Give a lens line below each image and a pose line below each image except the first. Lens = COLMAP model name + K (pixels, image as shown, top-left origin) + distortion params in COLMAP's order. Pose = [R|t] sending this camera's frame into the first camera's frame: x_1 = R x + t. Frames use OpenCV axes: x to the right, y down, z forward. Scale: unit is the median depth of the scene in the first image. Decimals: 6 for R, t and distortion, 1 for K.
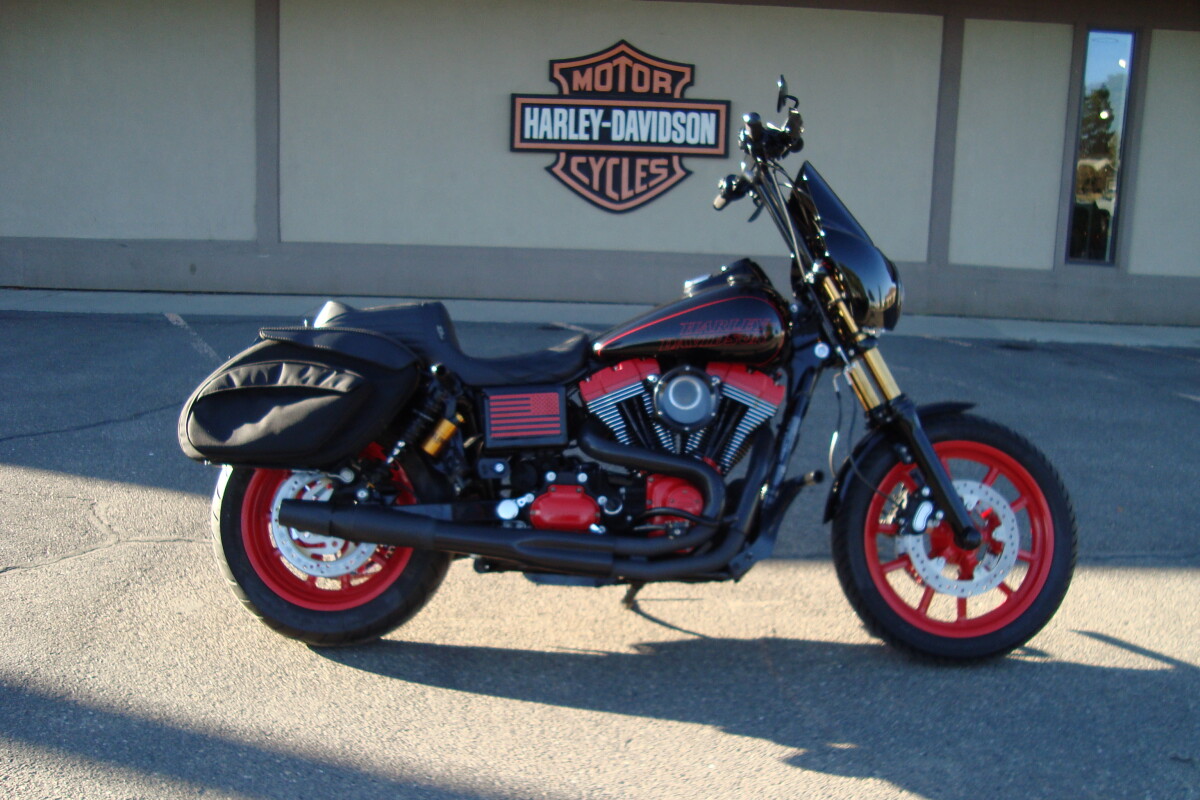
lens RADIAL K [[1162.5, 0, 604.9], [0, 1162.5, 417.5], [0, 0, 1]] dist [-0.223988, 0.231298]
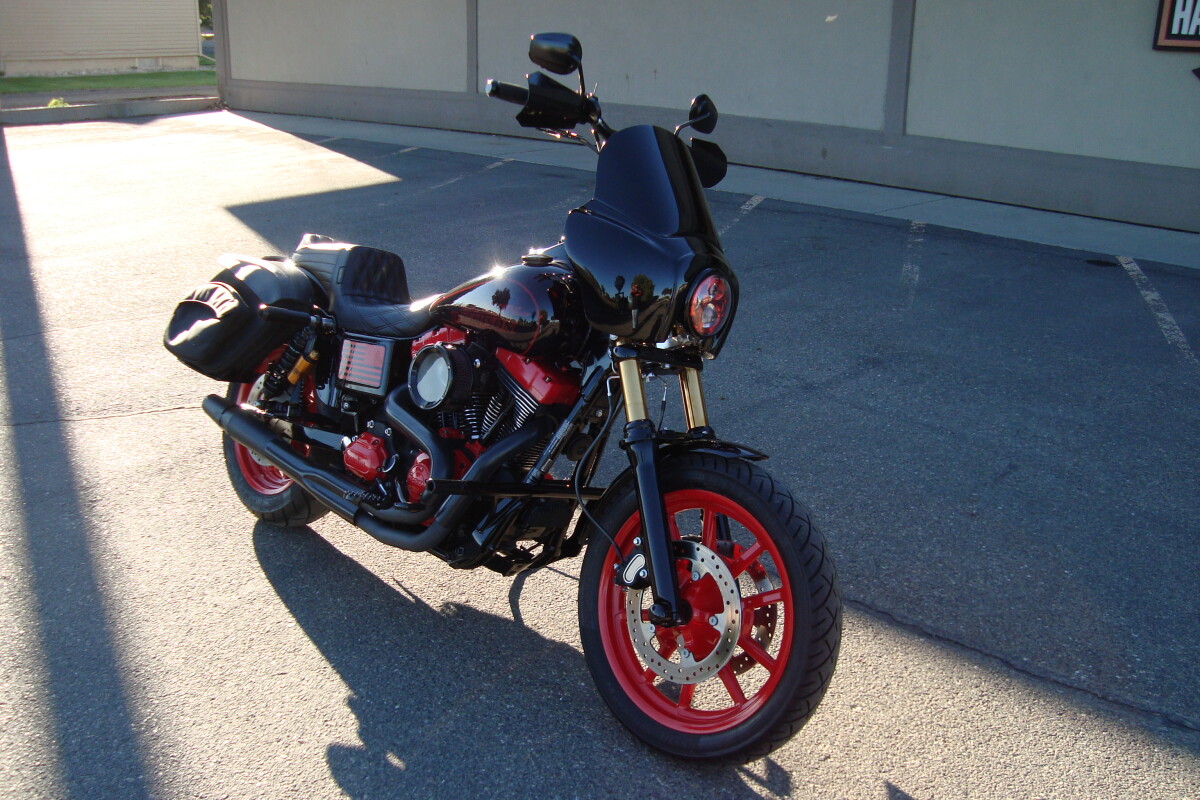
lens RADIAL K [[1162.5, 0, 604.9], [0, 1162.5, 417.5], [0, 0, 1]] dist [-0.223988, 0.231298]
pose [[0.714590, 0.214644, -0.665800, 0.789191], [-0.135559, 0.976211, 0.169222, -0.158799], [0.686284, -0.030669, 0.726687, 0.368450]]
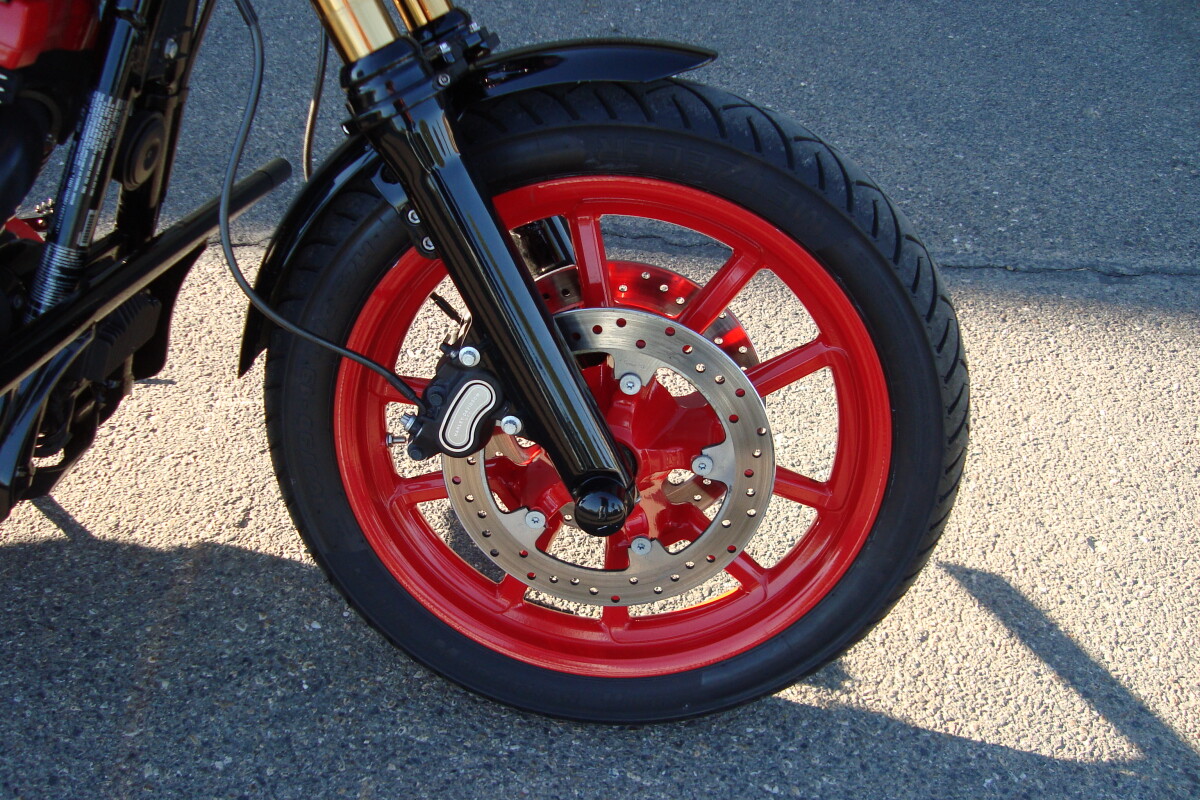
lens RADIAL K [[1195.3, 0, 600.0], [0, 1195.3, 400.0], [0, 0, 1]] dist [-0.224325, 0.238055]
pose [[0.995416, 0.071511, -0.063509, 0.333337], [-0.028812, 0.857398, 0.513846, -0.096856], [0.091198, -0.509661, 0.855528, 0.695089]]
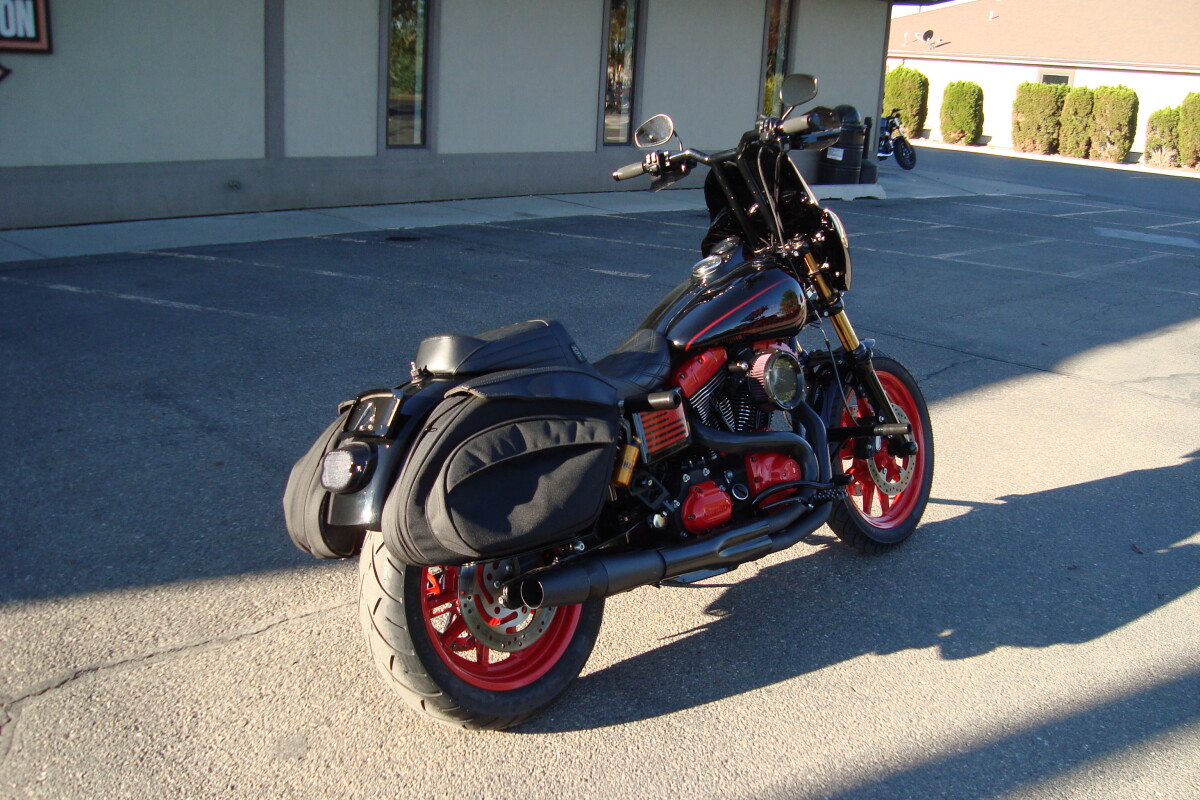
lens RADIAL K [[1162.5, 0, 604.9], [0, 1162.5, 417.5], [0, 0, 1]] dist [-0.223988, 0.231298]
pose [[0.703587, -0.197140, 0.682715, -0.754825], [0.109264, 0.979335, 0.170188, -0.175533], [-0.702158, -0.045146, 0.710588, 0.324852]]
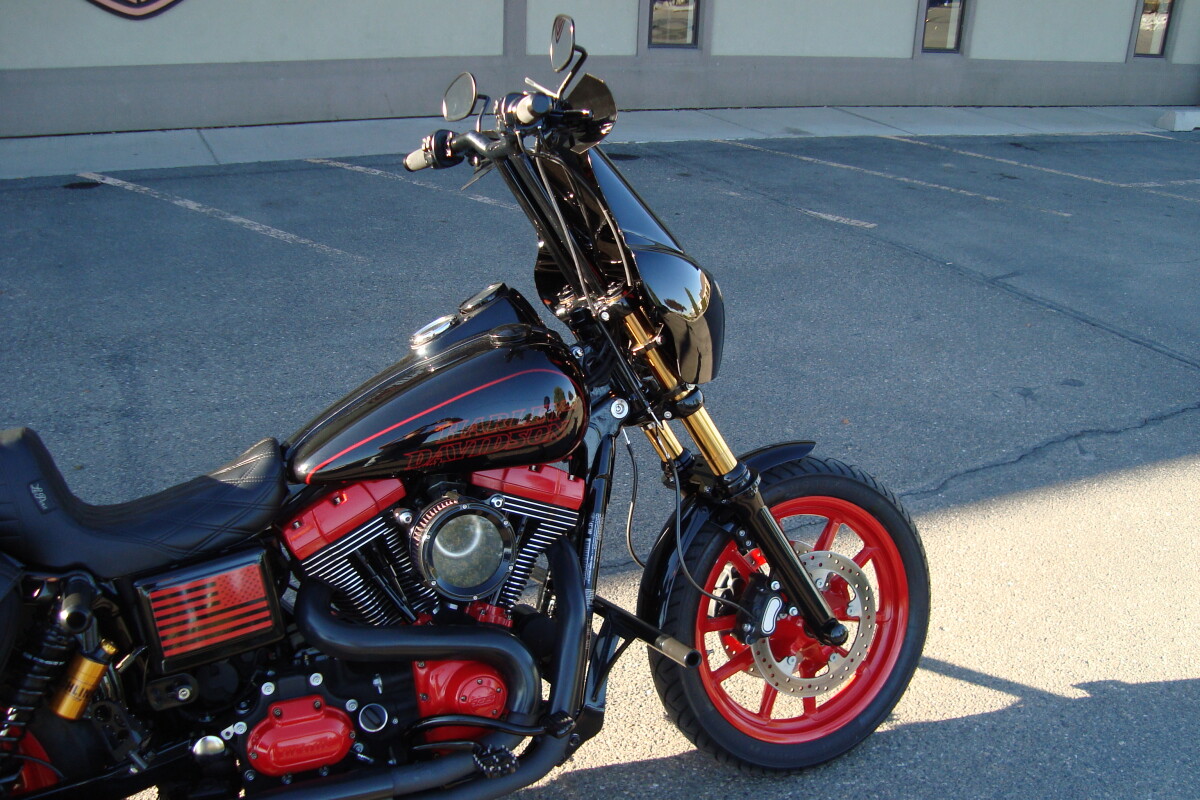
lens RADIAL K [[1162.5, 0, 604.9], [0, 1162.5, 417.5], [0, 0, 1]] dist [-0.223988, 0.231298]
pose [[0.913708, -0.156665, 0.374958, -0.084703], [0.069667, 0.969428, 0.235280, -0.222388], [-0.400355, -0.188855, 0.896688, 0.382585]]
